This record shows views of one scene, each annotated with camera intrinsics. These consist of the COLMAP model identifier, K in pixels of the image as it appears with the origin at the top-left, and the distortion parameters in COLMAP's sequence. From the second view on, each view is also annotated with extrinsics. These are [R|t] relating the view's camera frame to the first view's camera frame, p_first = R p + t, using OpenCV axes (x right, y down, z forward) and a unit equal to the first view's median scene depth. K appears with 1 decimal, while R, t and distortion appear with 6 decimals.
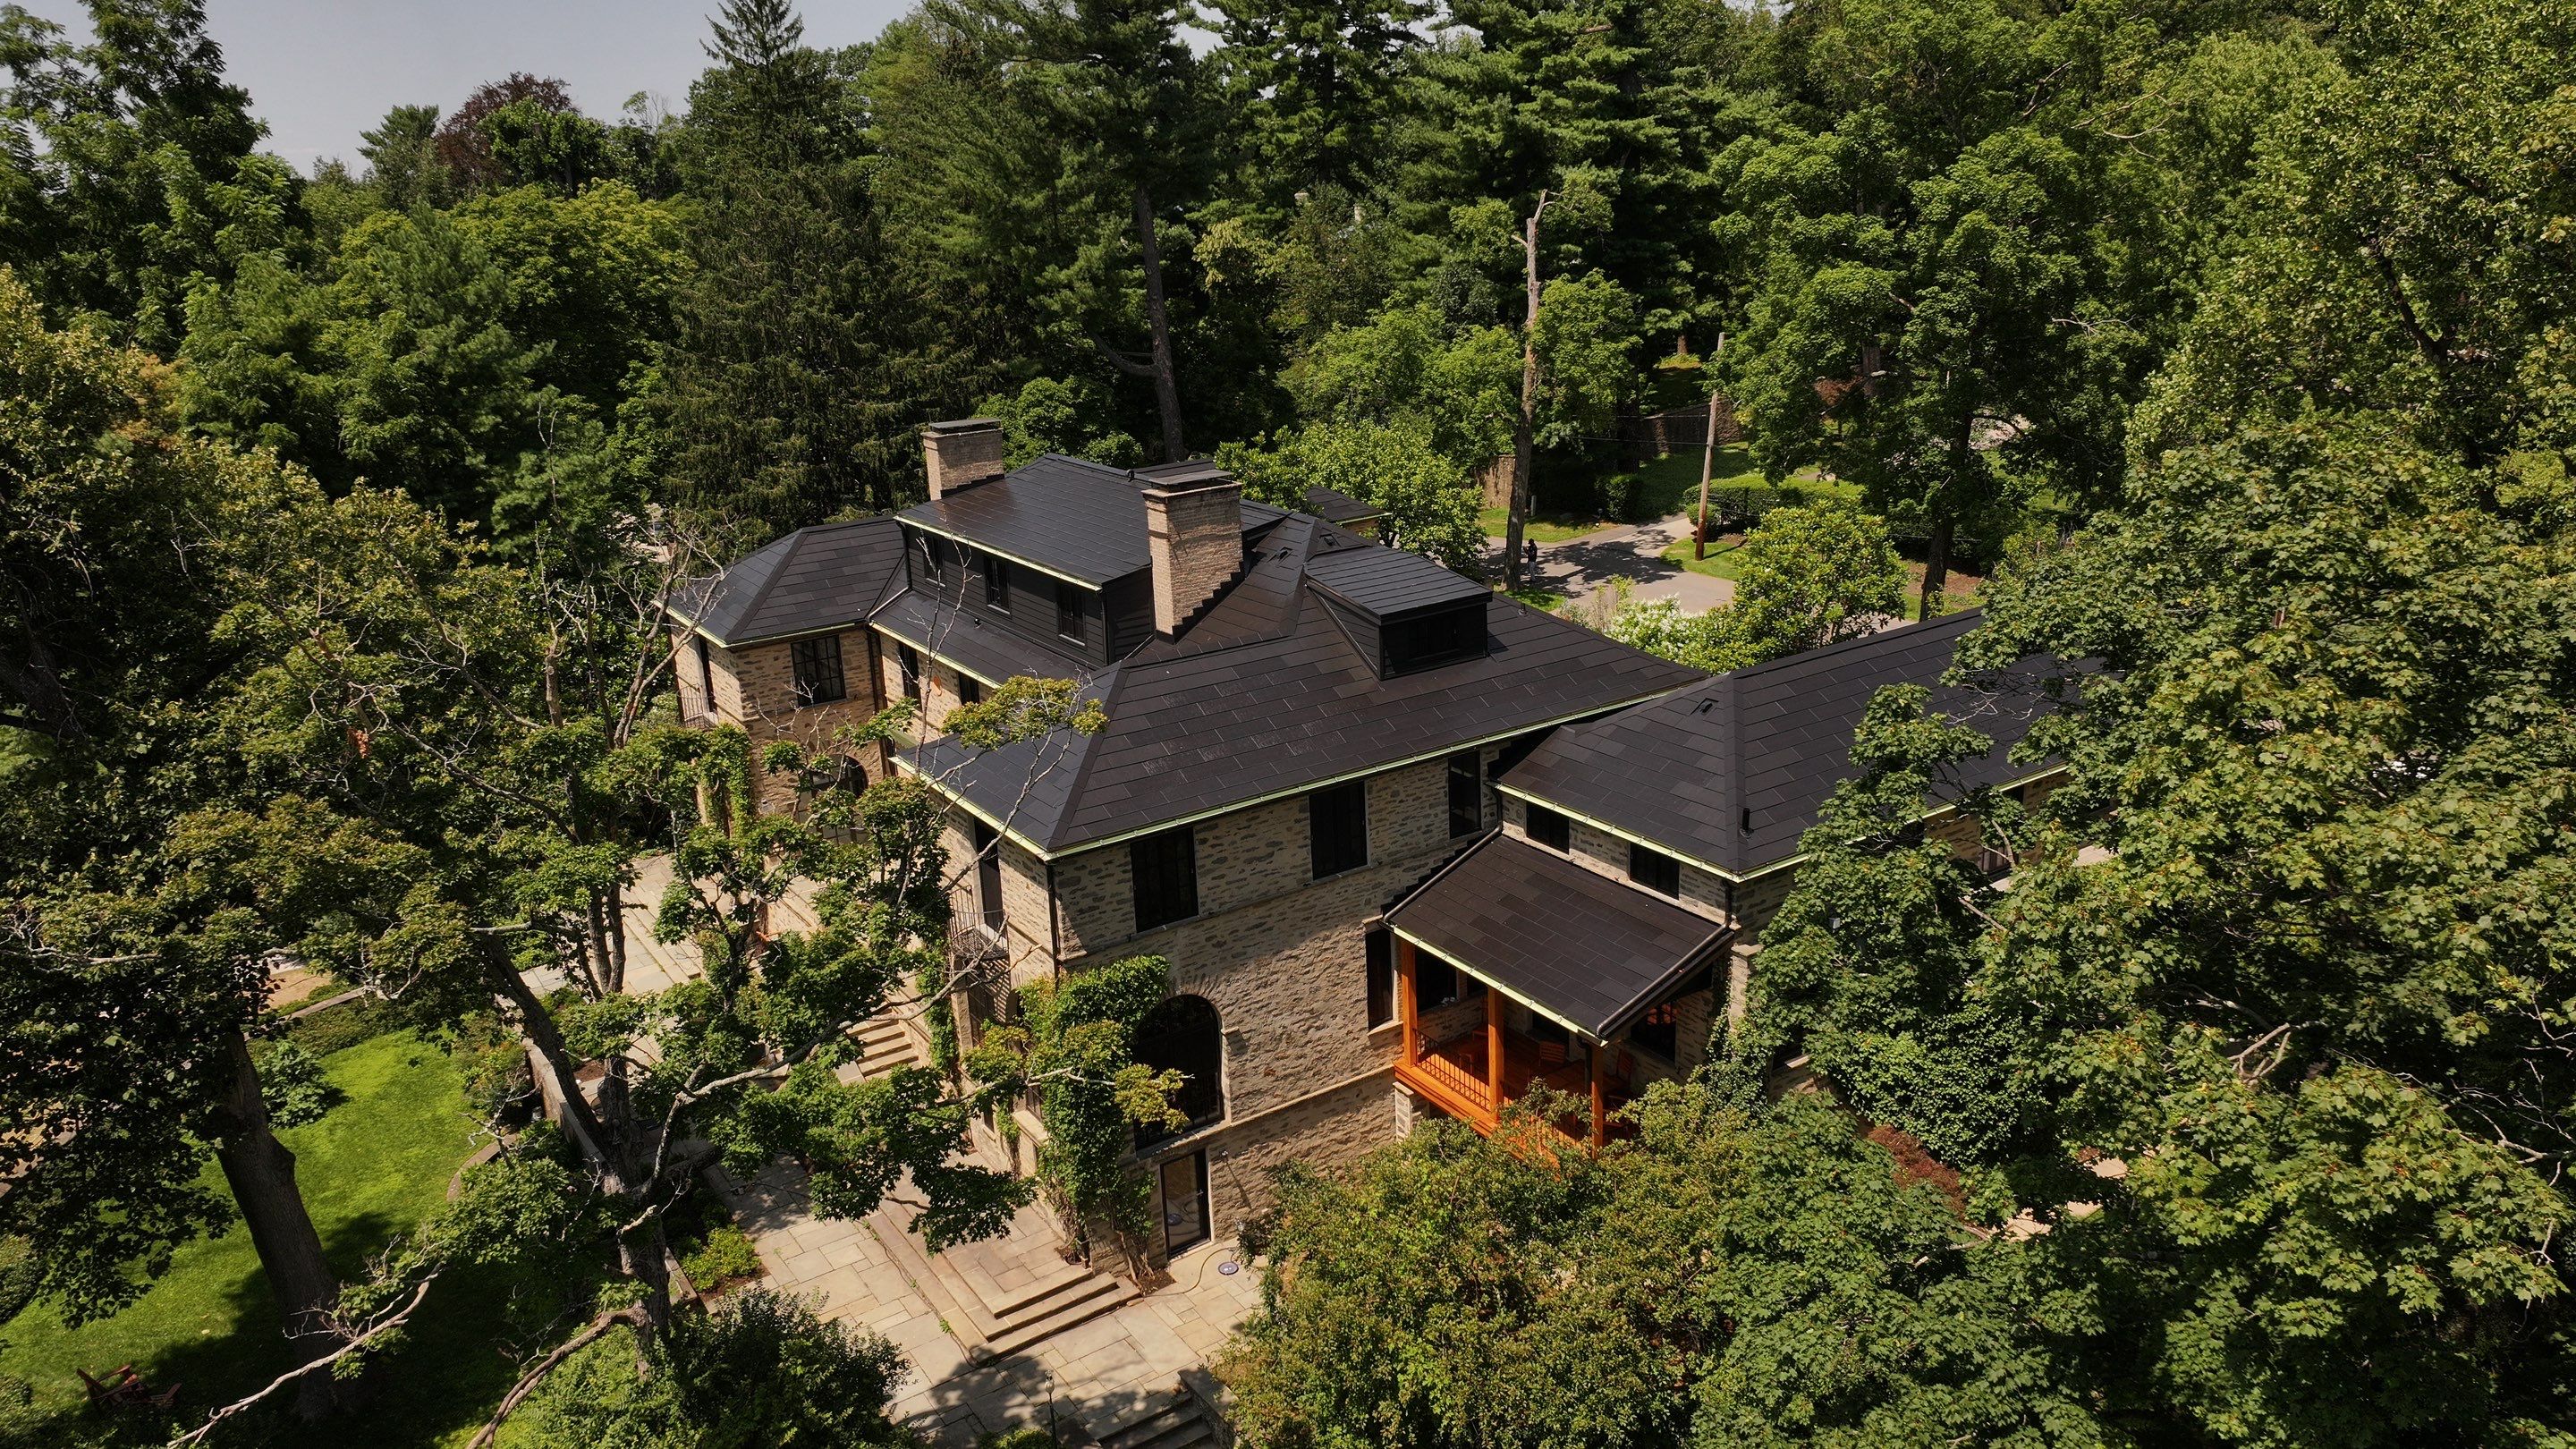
lens RADIAL K [[1801.9, 0, 1288.0], [0, 1801.9, 724.5], [0, 0, 1]] dist [0.003767, 0.005023]
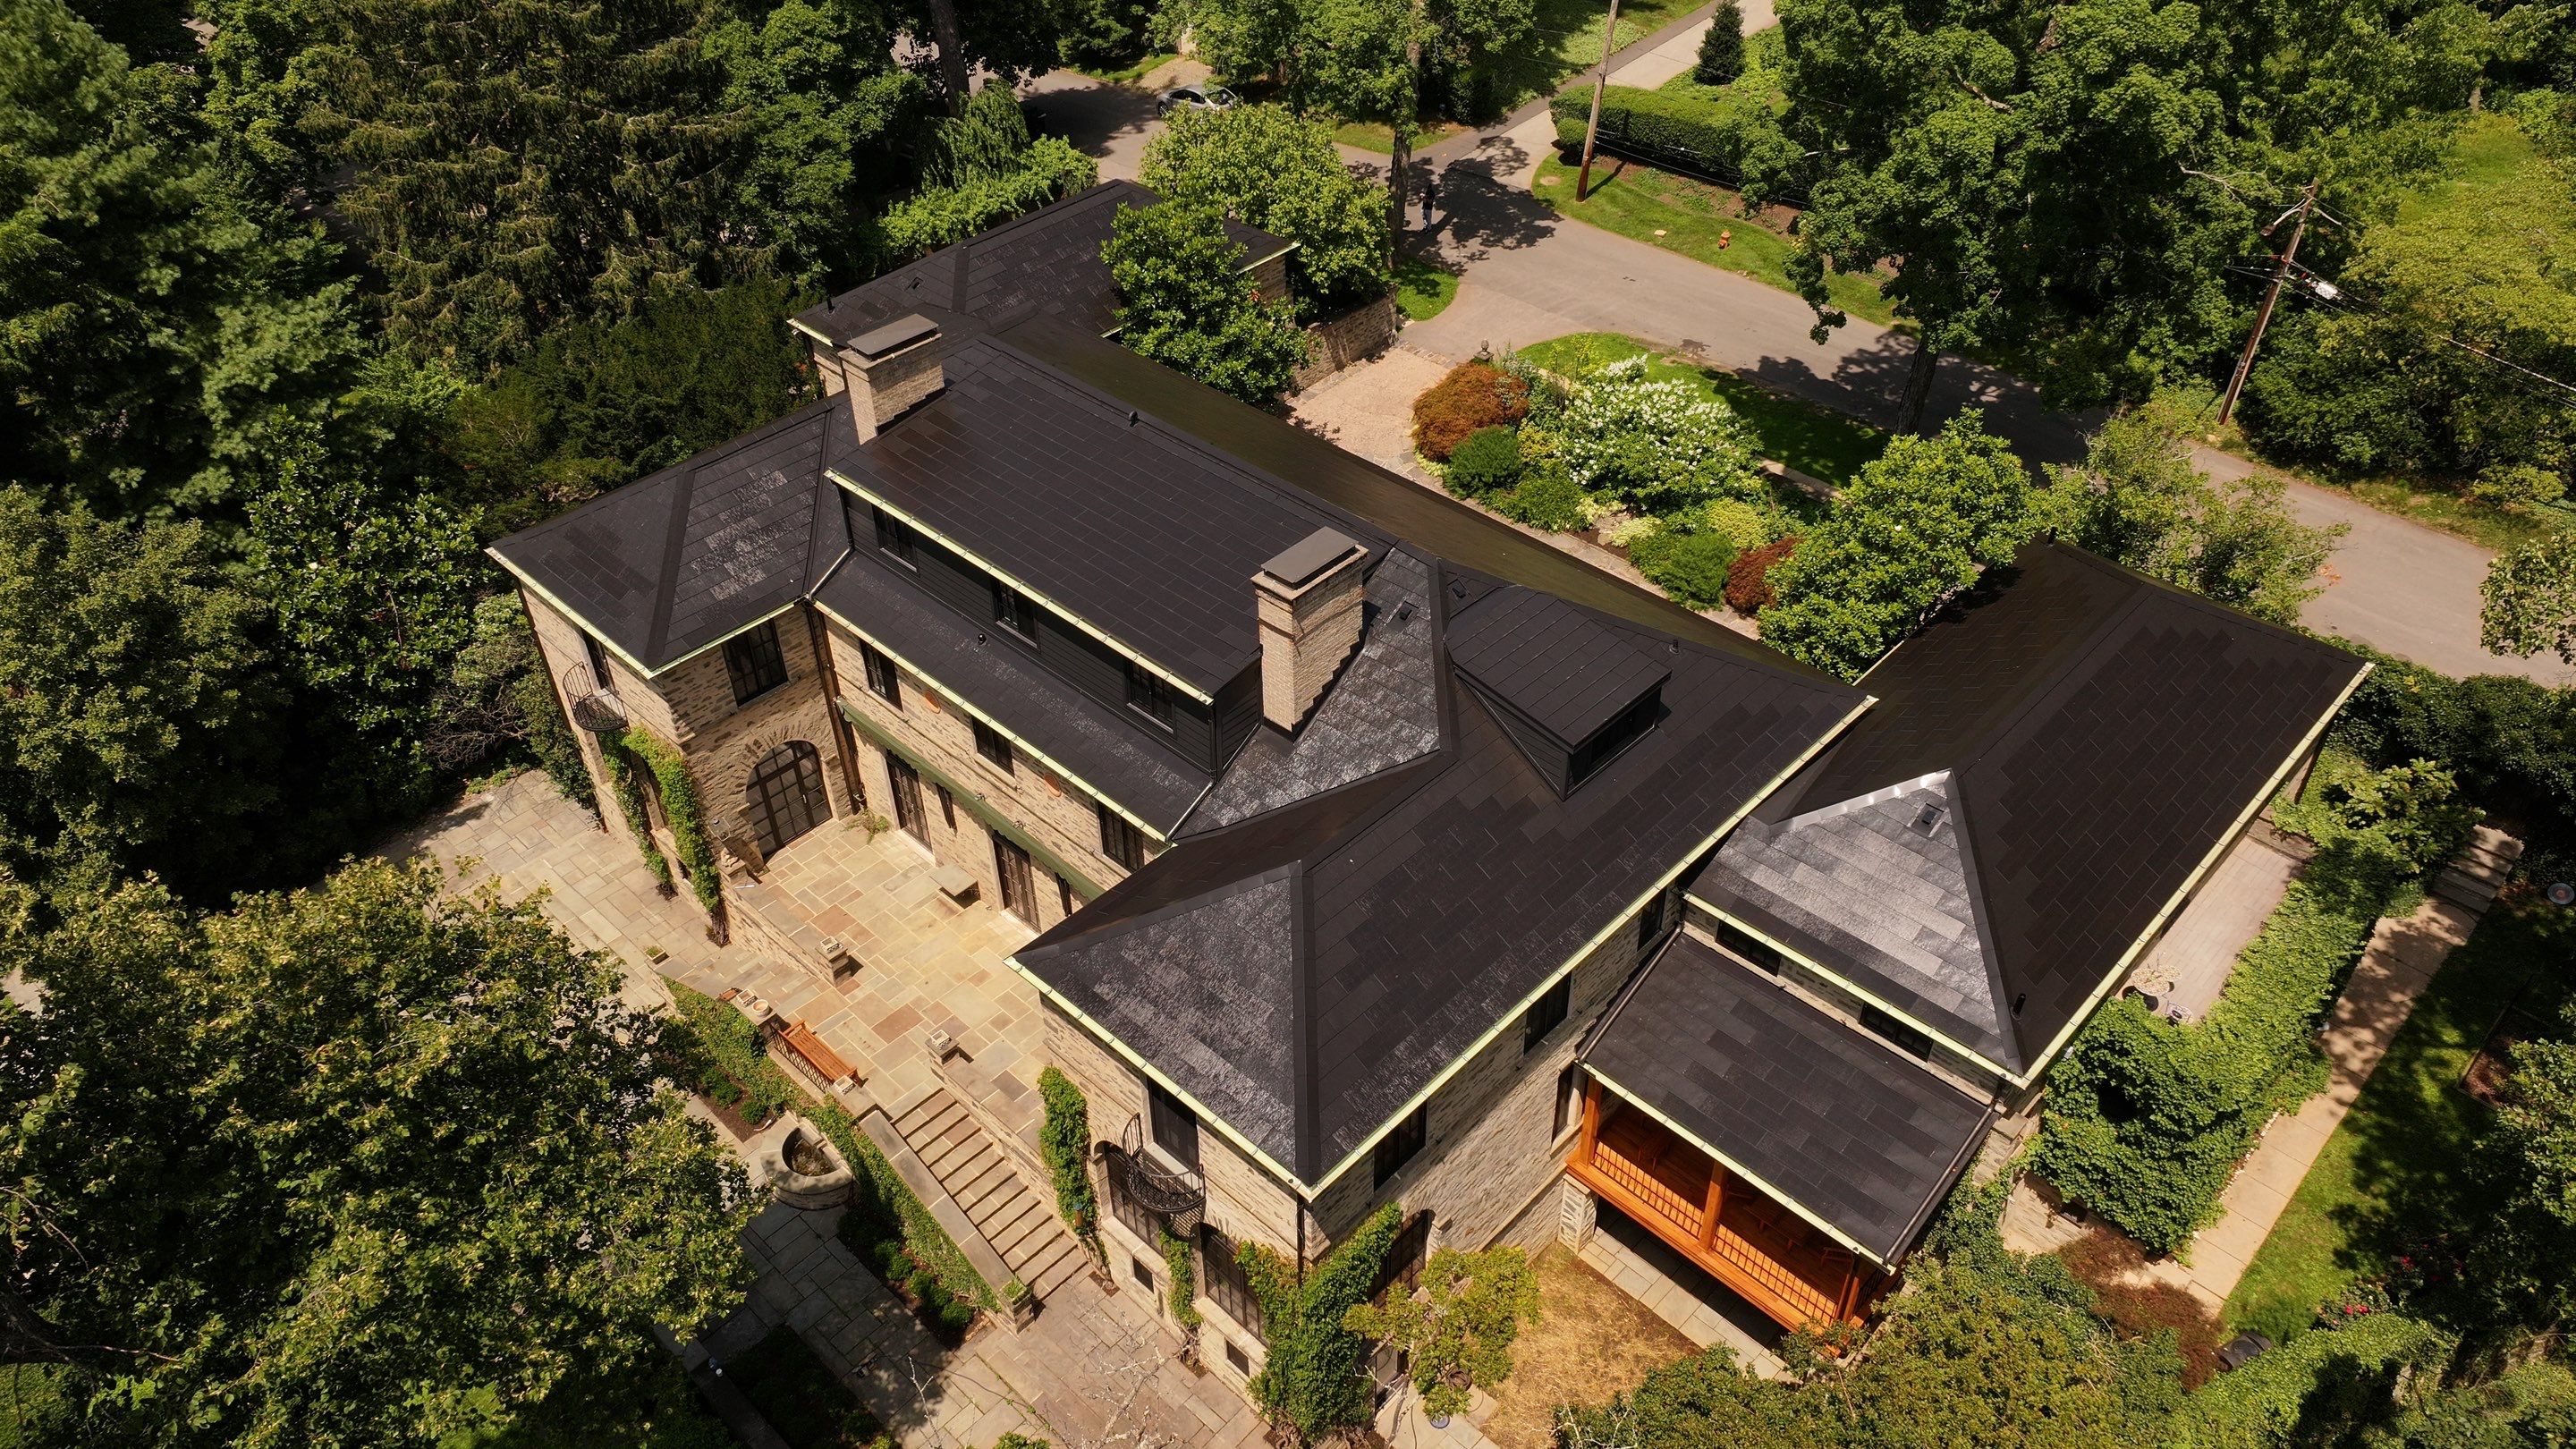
lens RADIAL K [[1811.2, 0, 1288.0], [0, 1811.2, 724.5], [0, 0, 1]] dist [0.003543, 0.000815]
pose [[0.975452, -0.118738, 0.185460, -0.221167], [0.043948, 0.930204, 0.364403, -0.359340], [-0.215784, -0.347307, 0.912587, 0.228878]]
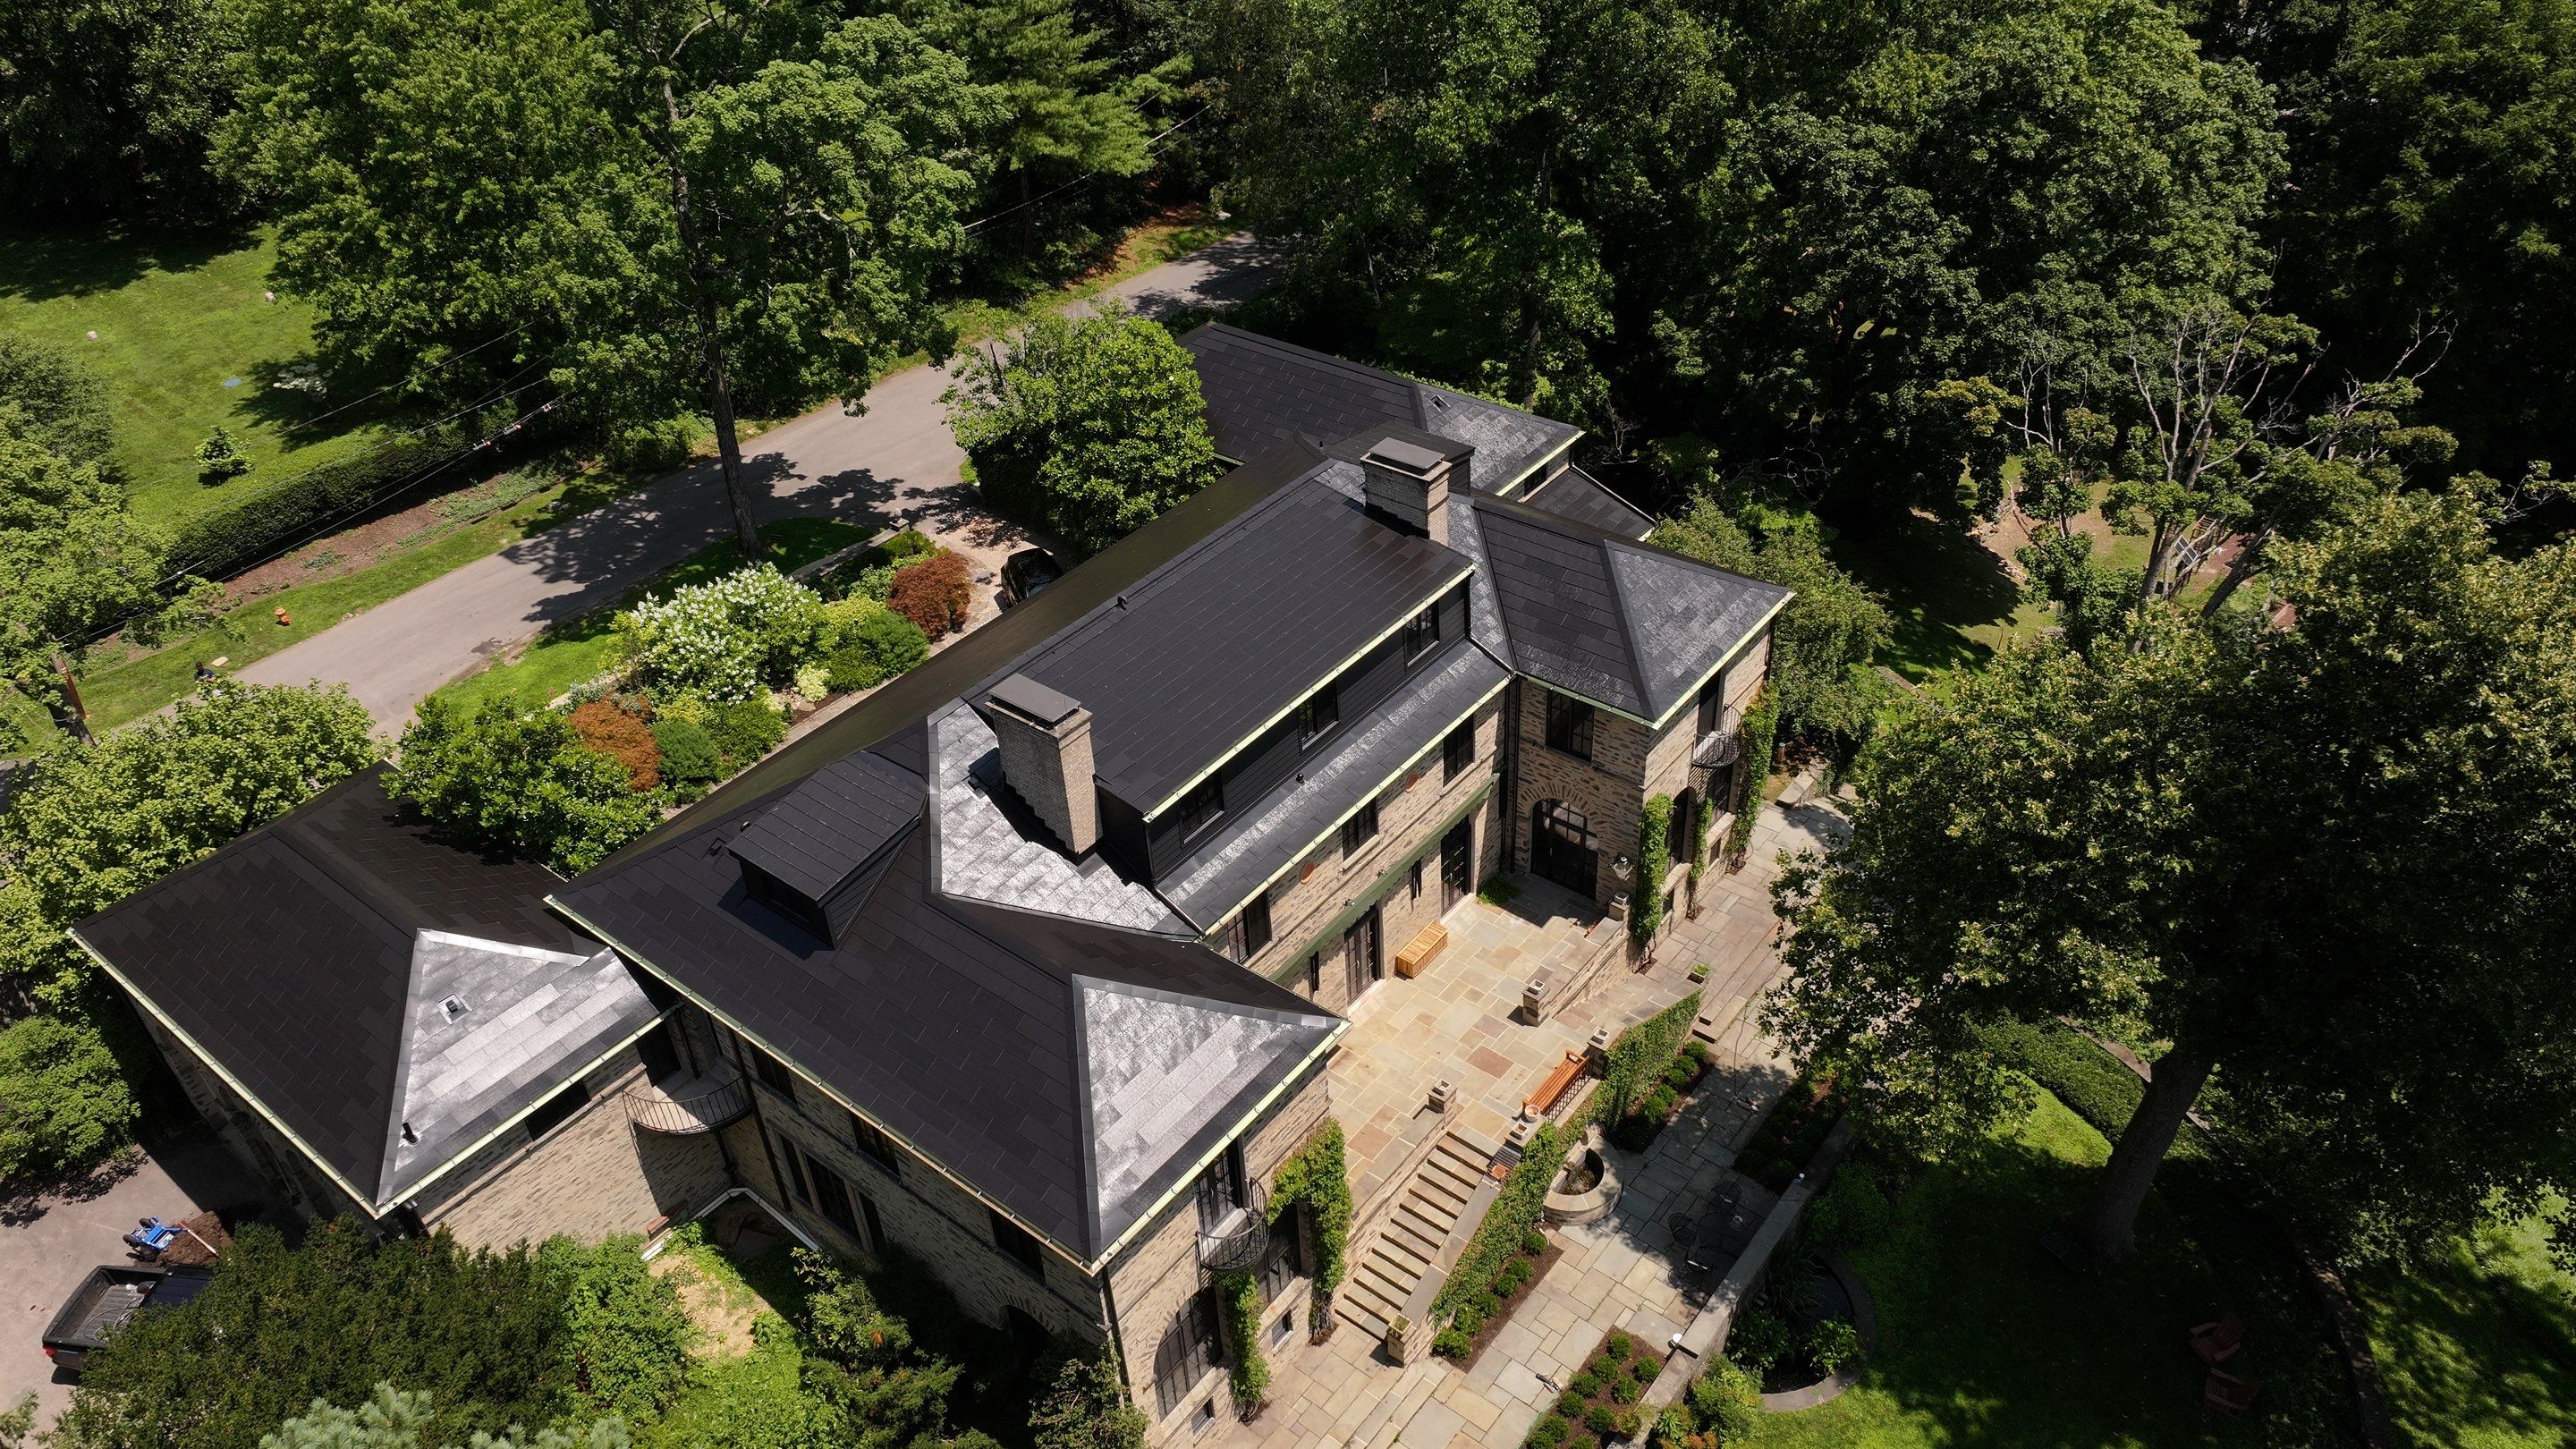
lens RADIAL K [[1801.9, 0, 1288.0], [0, 1801.9, 724.5], [0, 0, 1]] dist [0.003767, 0.005023]
pose [[-0.302645, -0.520657, 0.798325, -0.992395], [0.345970, 0.720461, 0.601033, -0.705466], [-0.888094, 0.458096, -0.037913, 1.168550]]
